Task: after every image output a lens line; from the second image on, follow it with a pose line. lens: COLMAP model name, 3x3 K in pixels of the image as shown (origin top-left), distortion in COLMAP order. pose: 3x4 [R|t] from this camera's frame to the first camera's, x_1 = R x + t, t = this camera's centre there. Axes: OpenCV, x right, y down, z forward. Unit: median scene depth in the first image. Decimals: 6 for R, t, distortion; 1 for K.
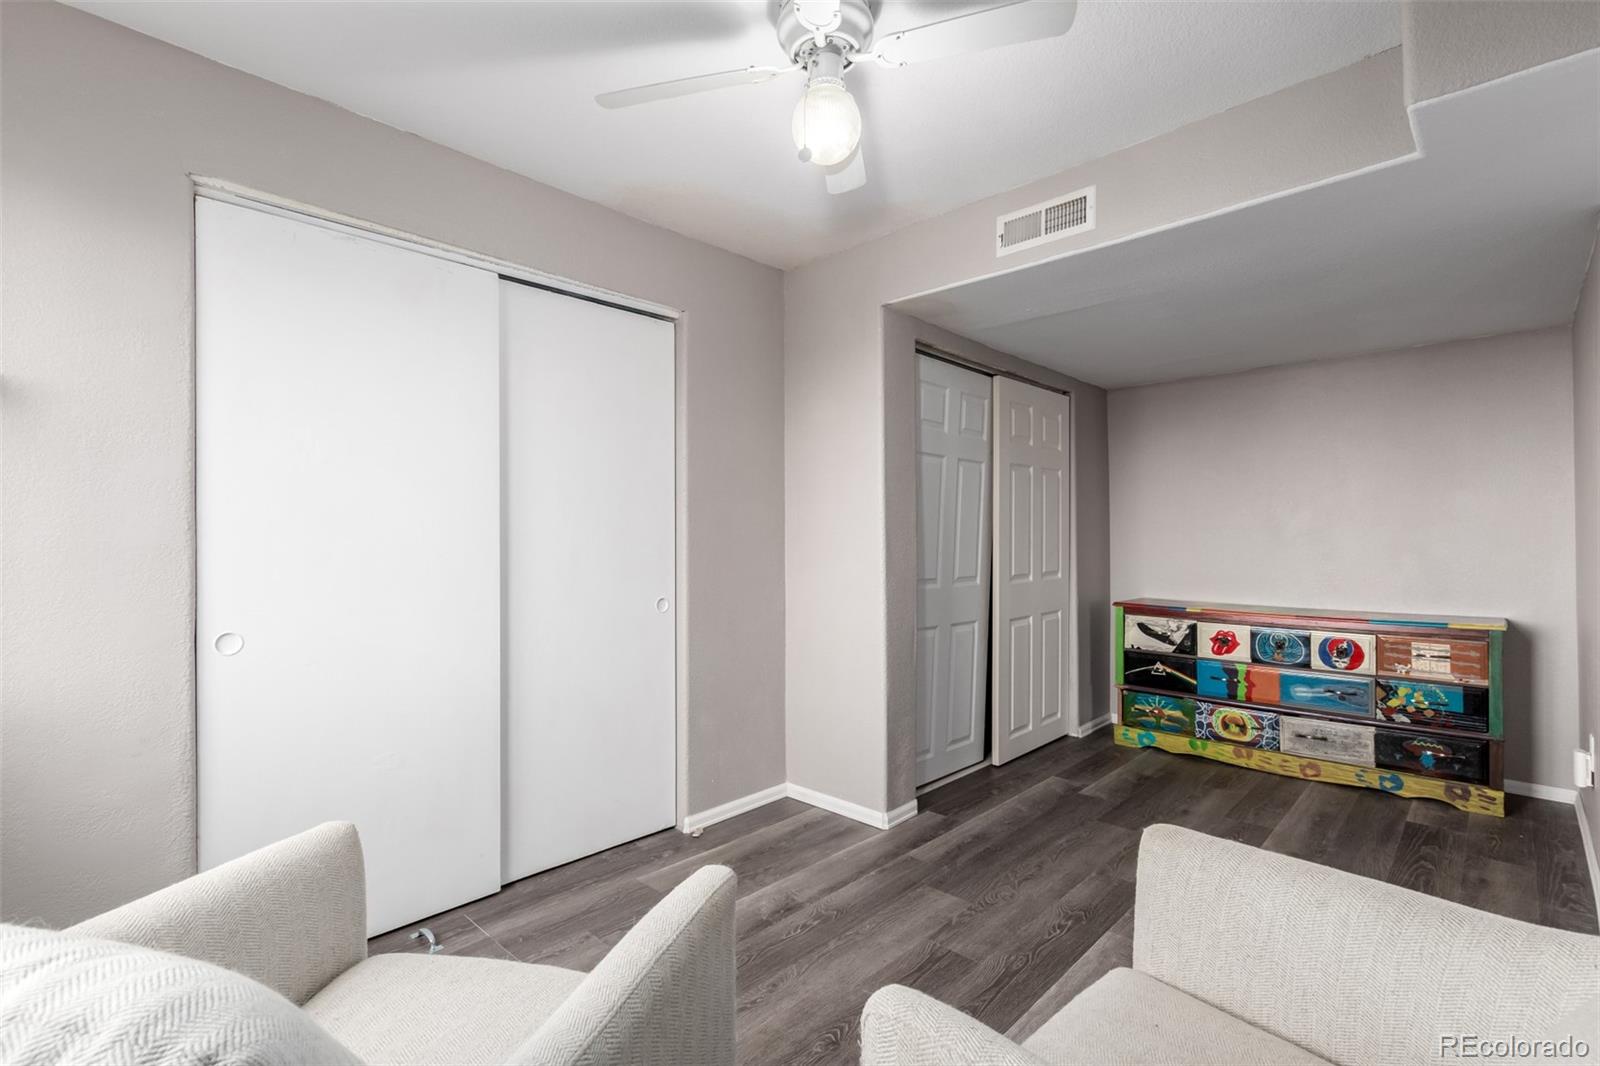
lens RADIAL K [[738.6, 0, 795.3], [0, 738.6, 539.4], [0, 0, 1]] dist [0.007937, -0.004083]
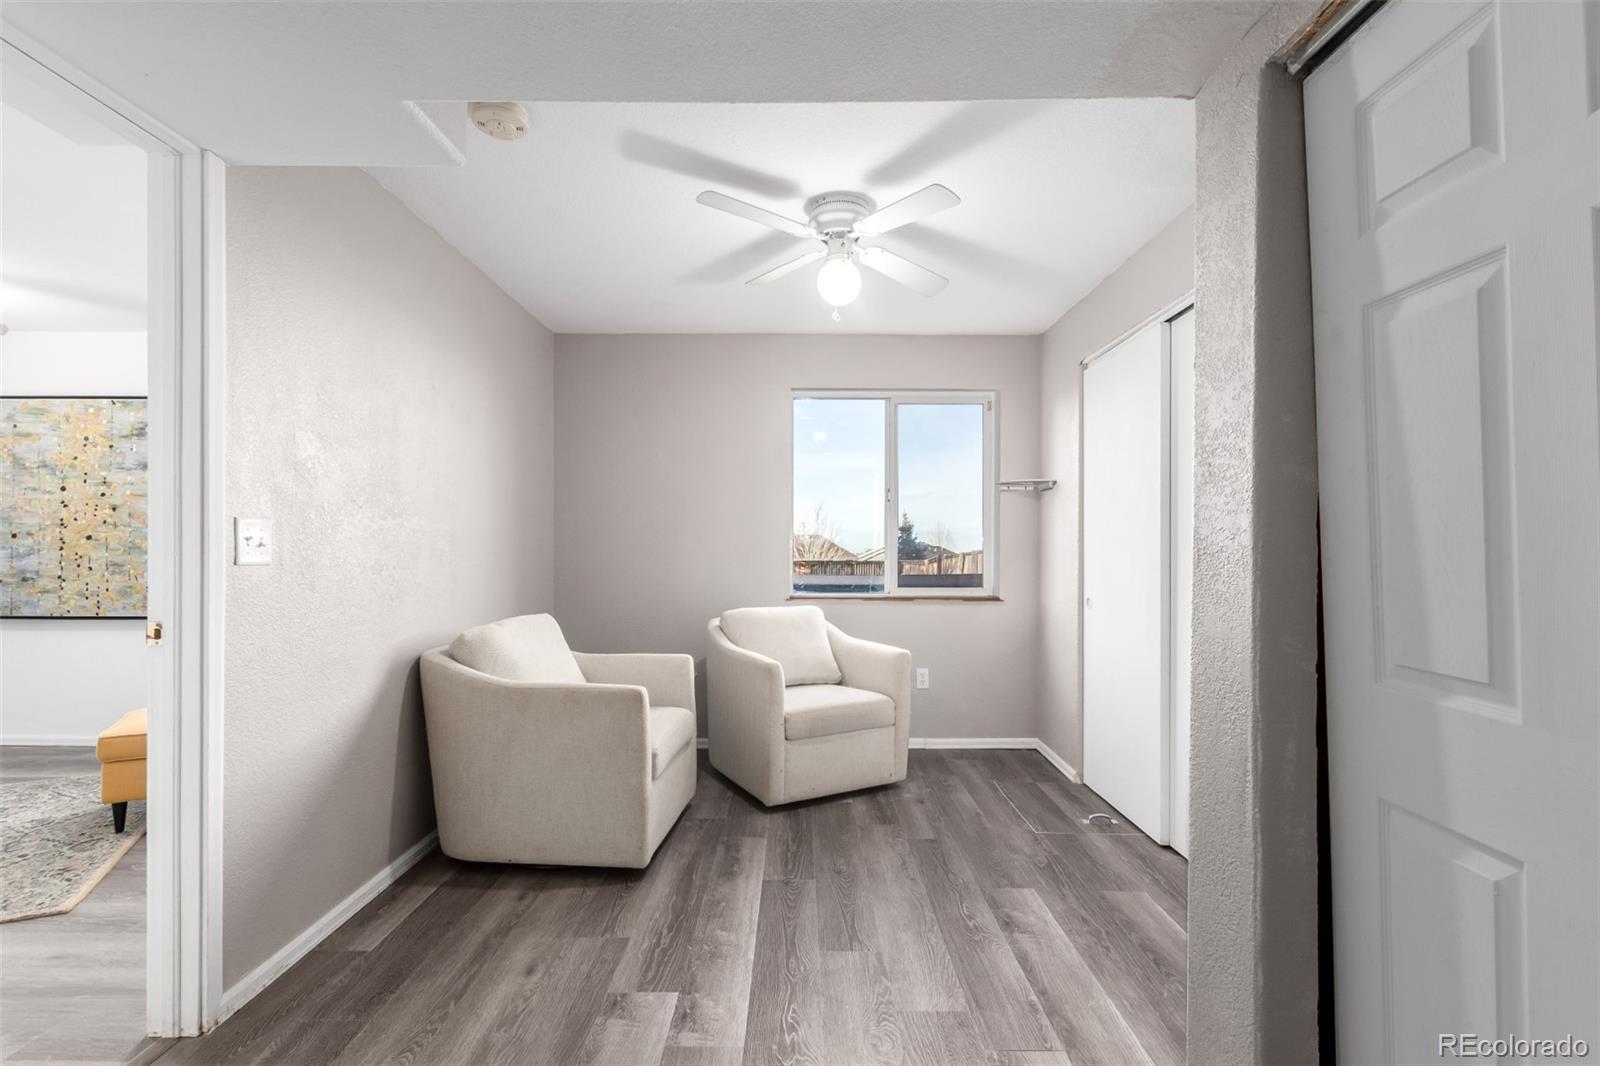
lens RADIAL K [[738.6, 0, 797.7], [0, 738.6, 538.4], [0, 0, 1]] dist [0.007937, -0.004083]
pose [[-0.726242, -0.007341, -0.687400, 0.881132], [0.001545, 0.999923, -0.012310, -0.000716], [0.687438, -0.010002, -0.726175, 1.540706]]
